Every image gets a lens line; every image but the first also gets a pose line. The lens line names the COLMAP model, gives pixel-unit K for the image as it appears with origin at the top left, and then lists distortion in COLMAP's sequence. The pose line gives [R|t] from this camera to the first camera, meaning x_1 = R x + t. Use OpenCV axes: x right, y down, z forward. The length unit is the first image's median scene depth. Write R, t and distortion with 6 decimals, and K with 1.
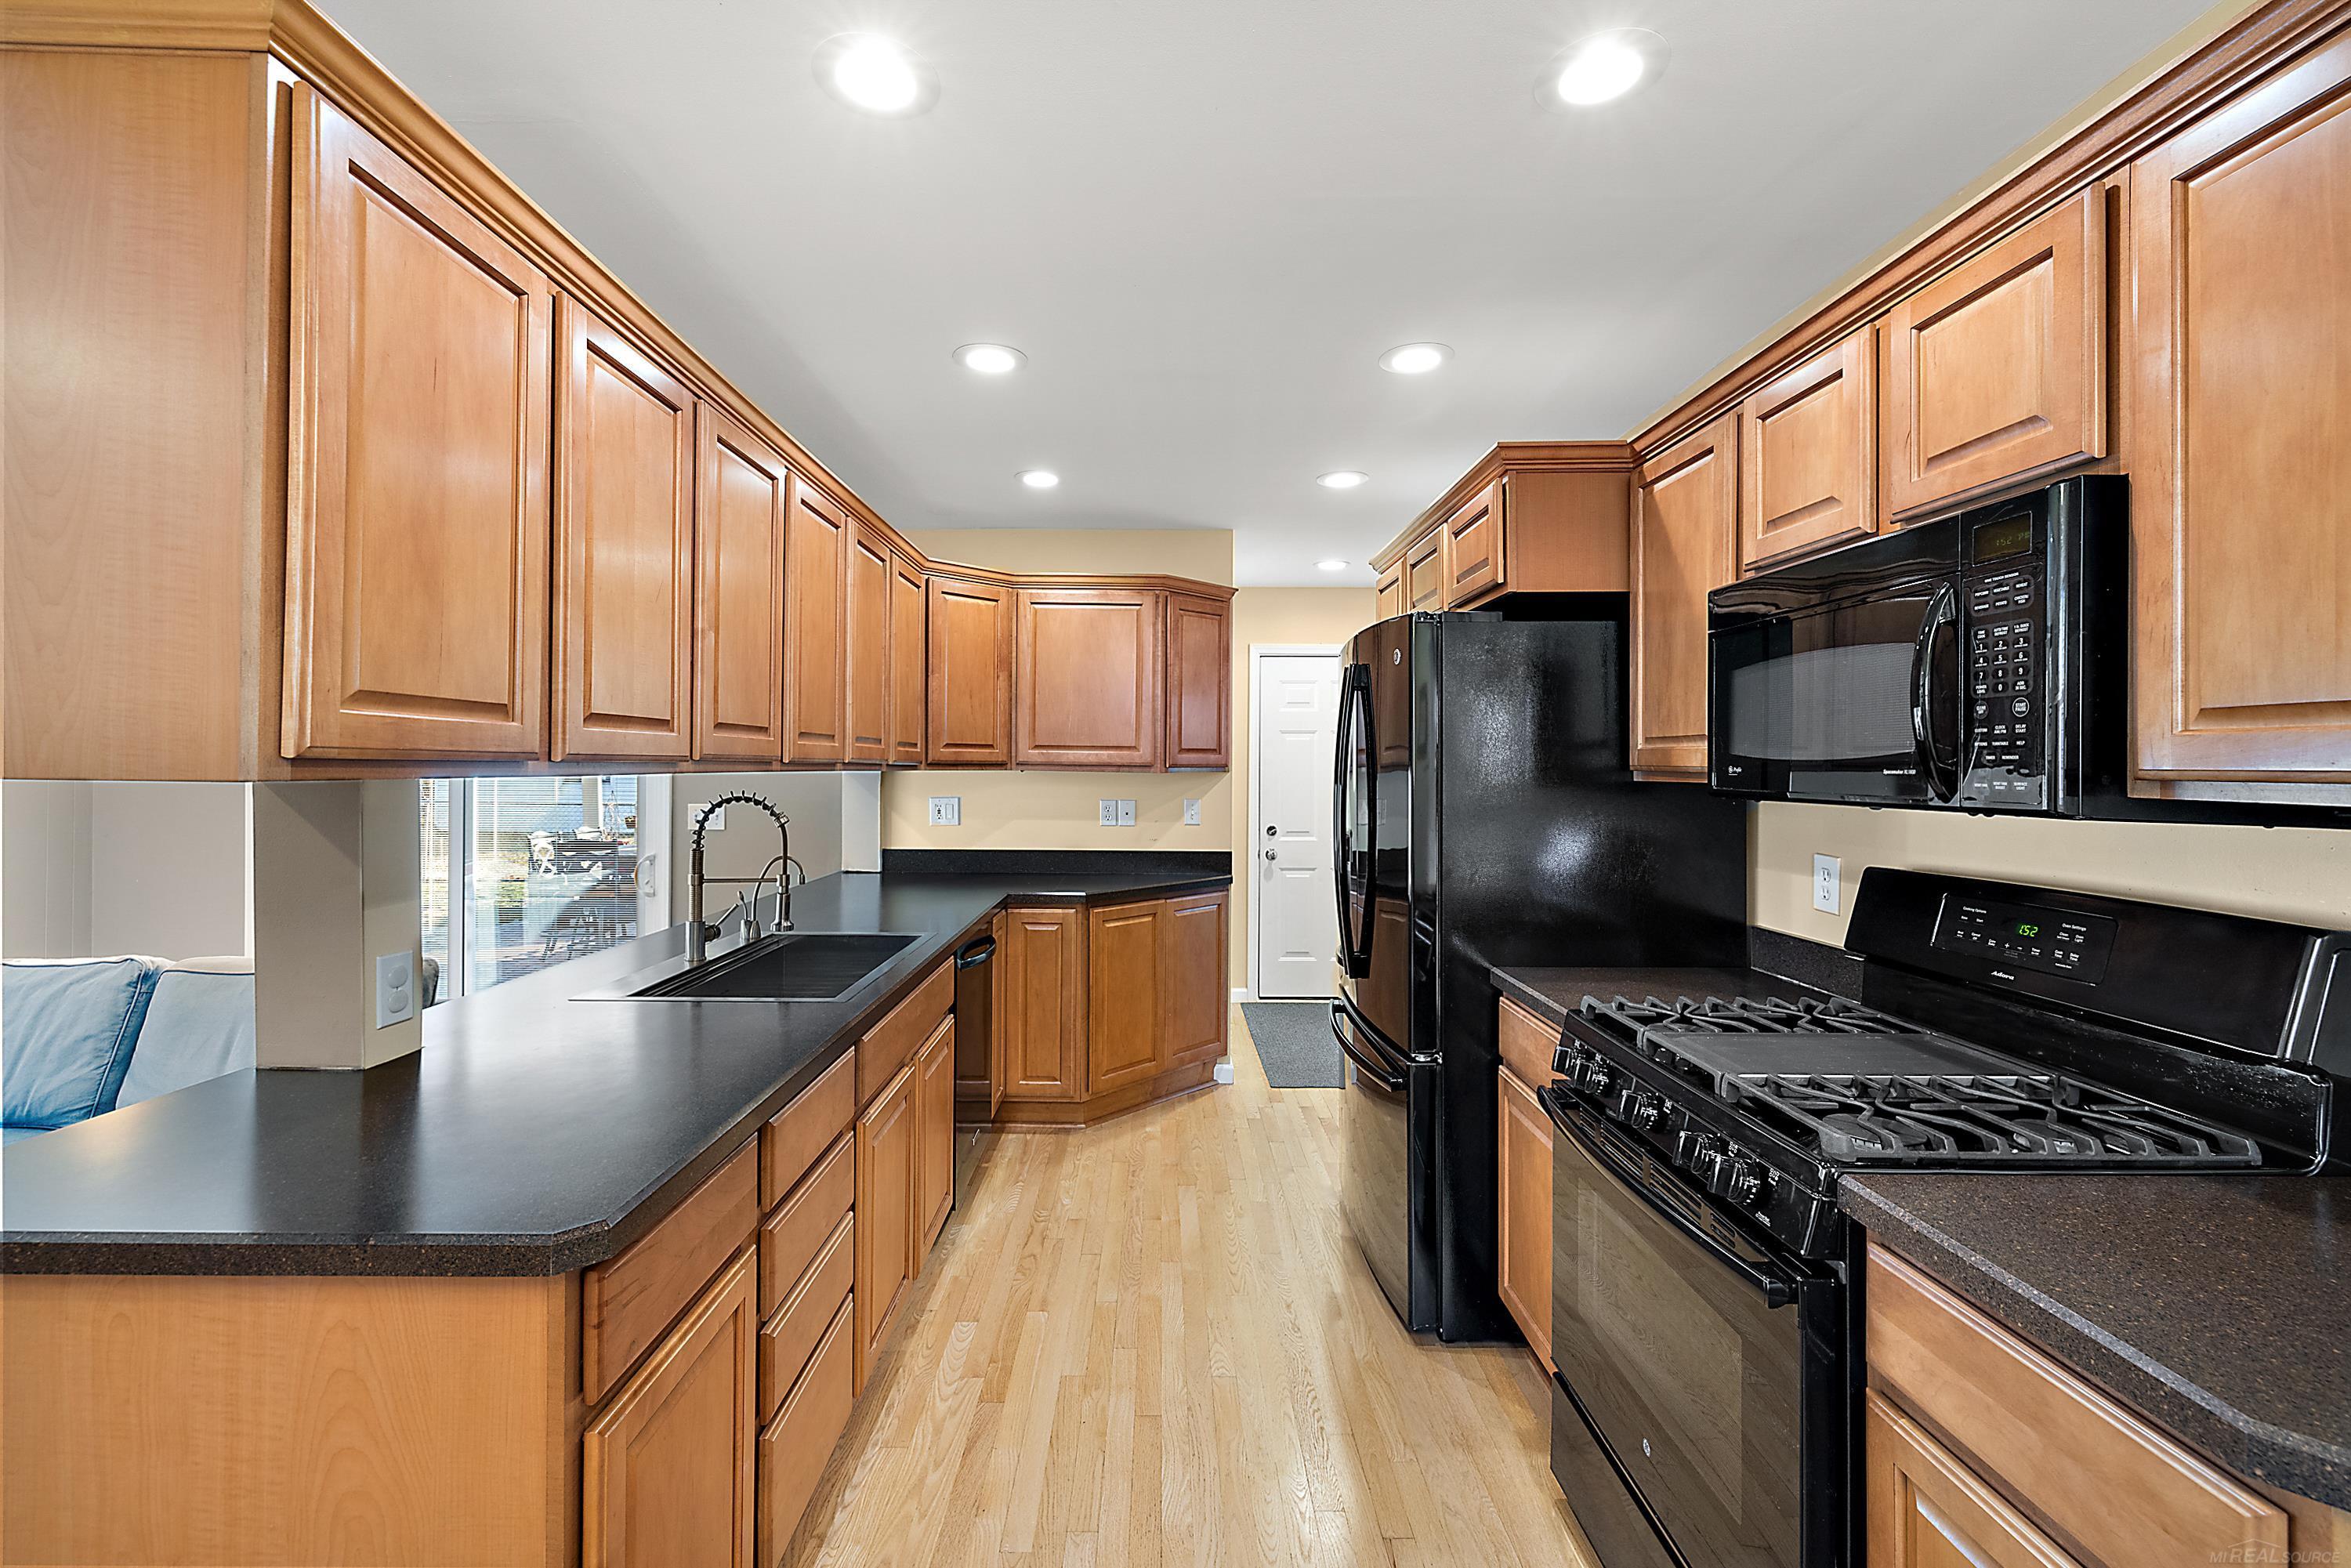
lens RADIAL K [[984.8, 0, 1175.3], [0, 984.8, 770.6], [0, 0, 1]] dist [-0.001159, 0.000030]
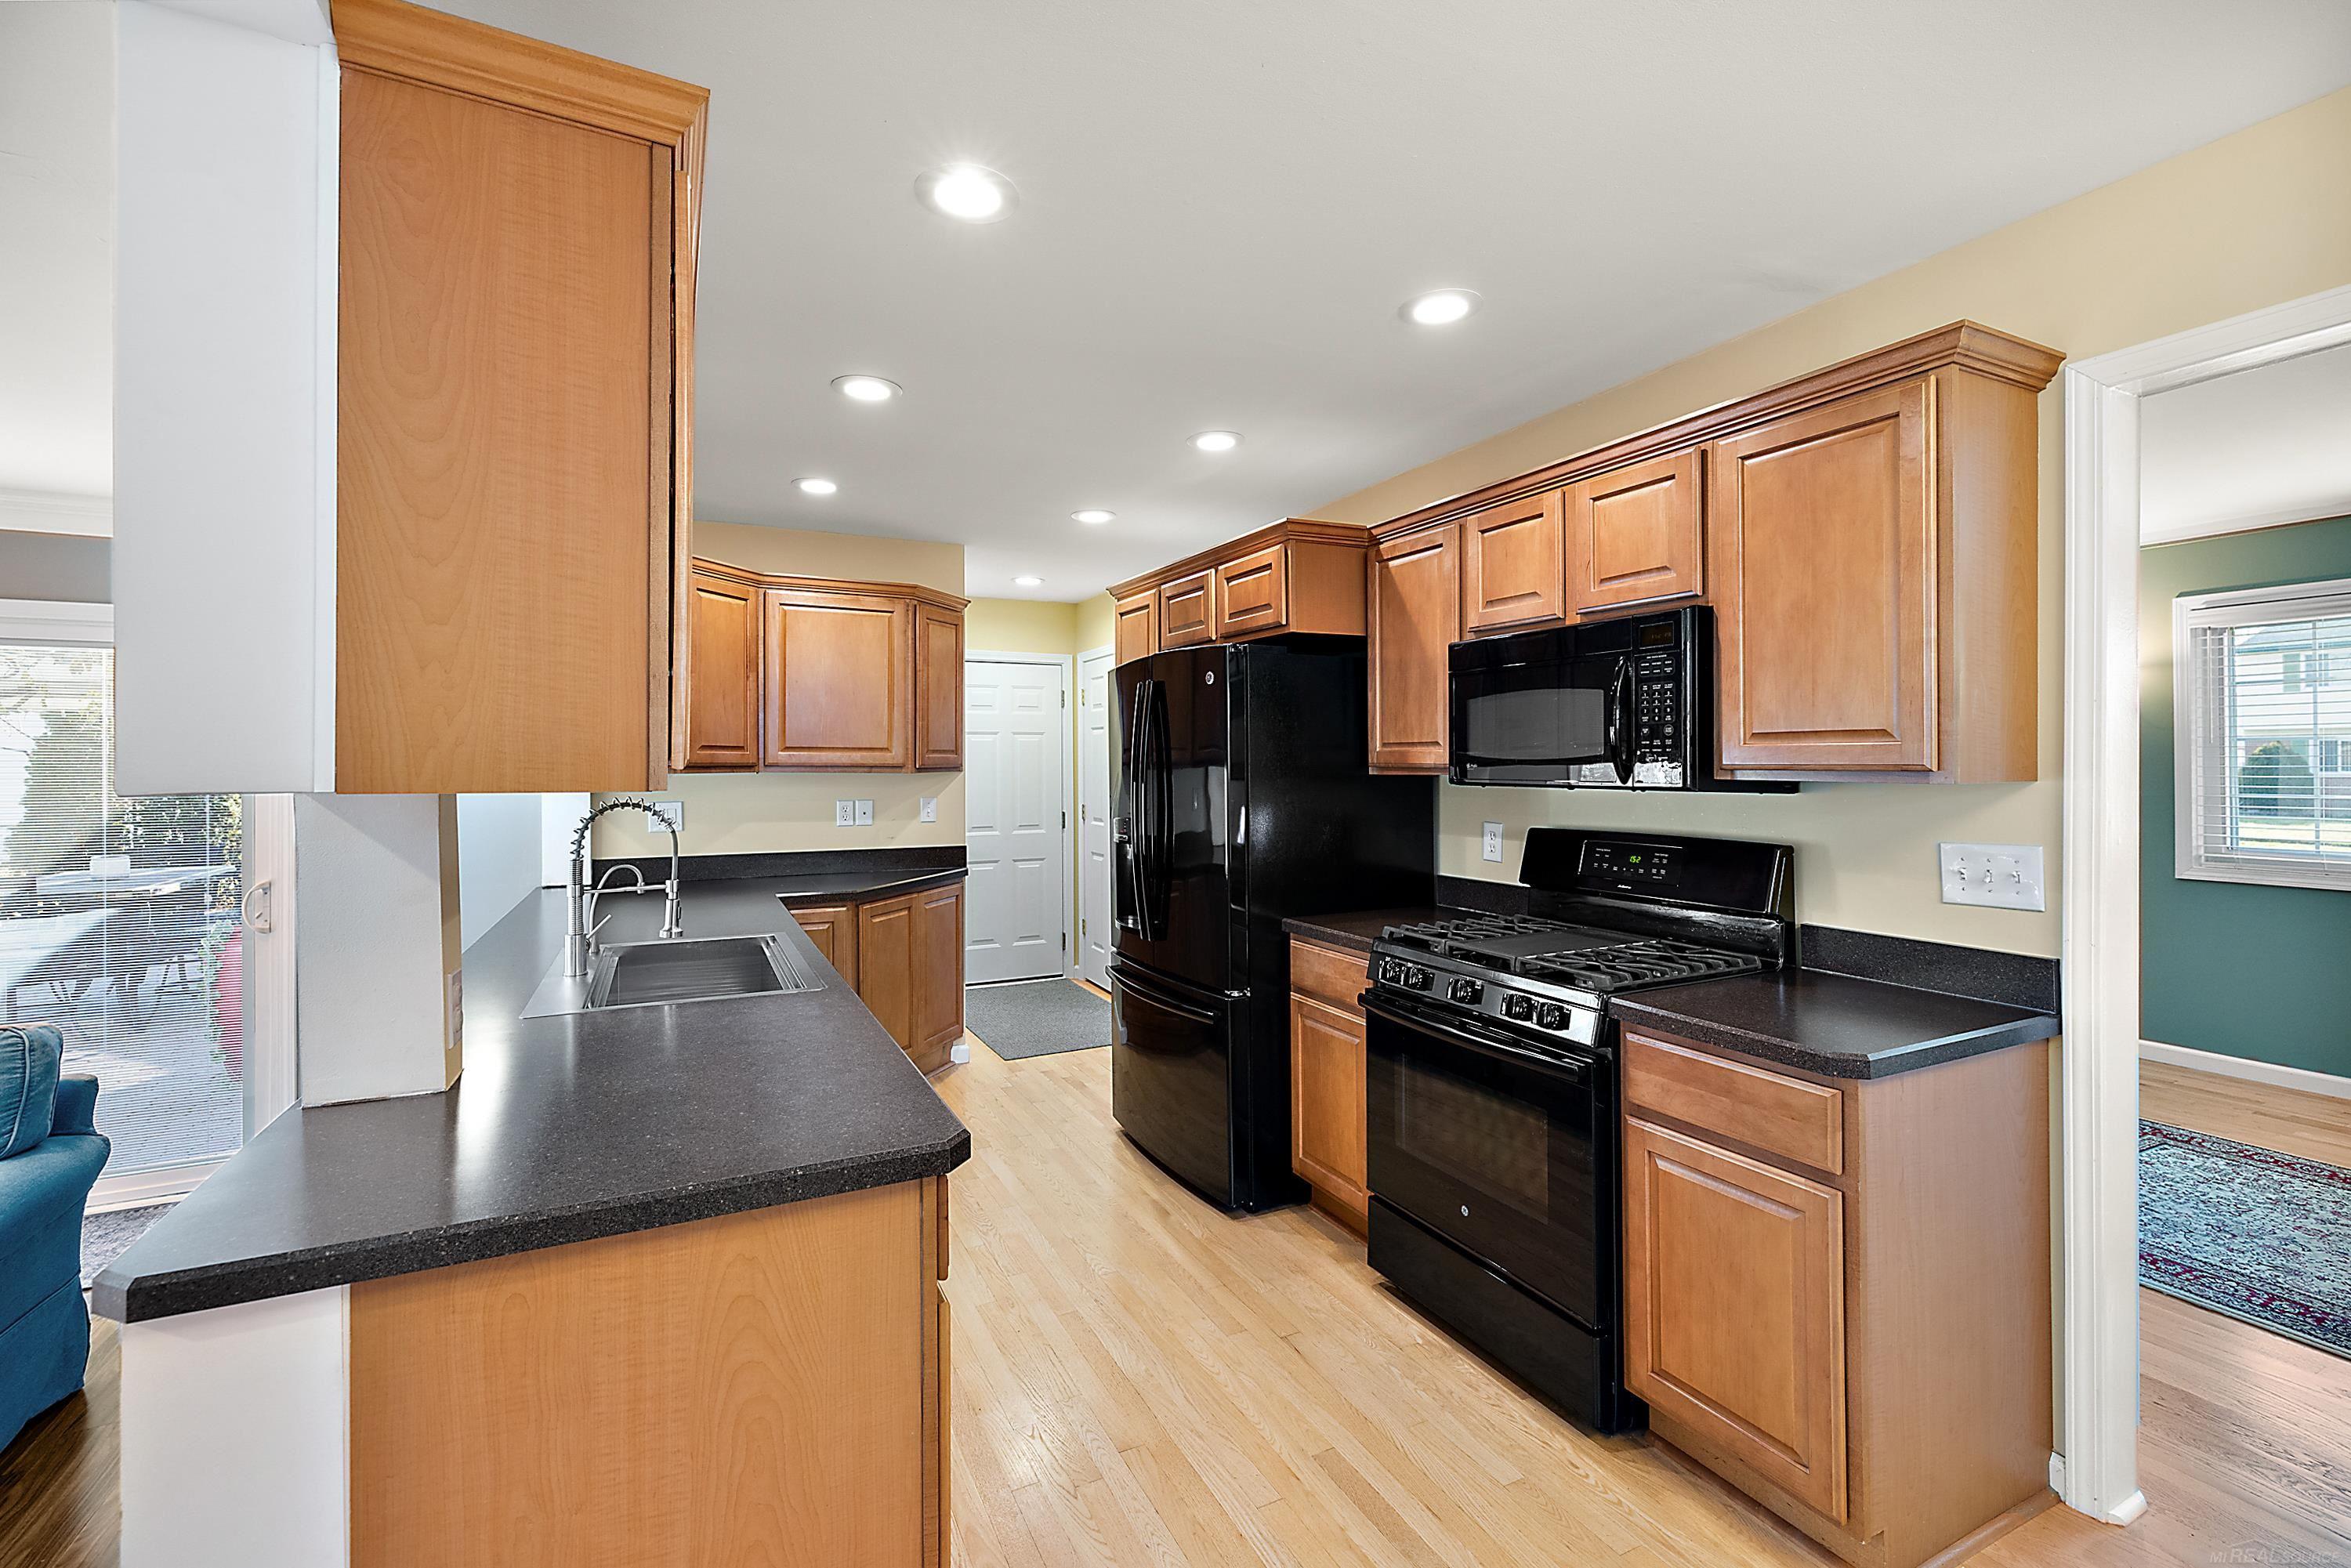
lens RADIAL K [[984.8, 0, 1175.3], [0, 984.8, 770.6], [0, 0, 1]] dist [-0.001159, 0.000030]
pose [[0.898944, -0.012120, 0.437895, -0.464288], [0.010870, 0.999927, 0.005360, -0.006073], [-0.437928, -0.000059, 0.899010, -0.140137]]
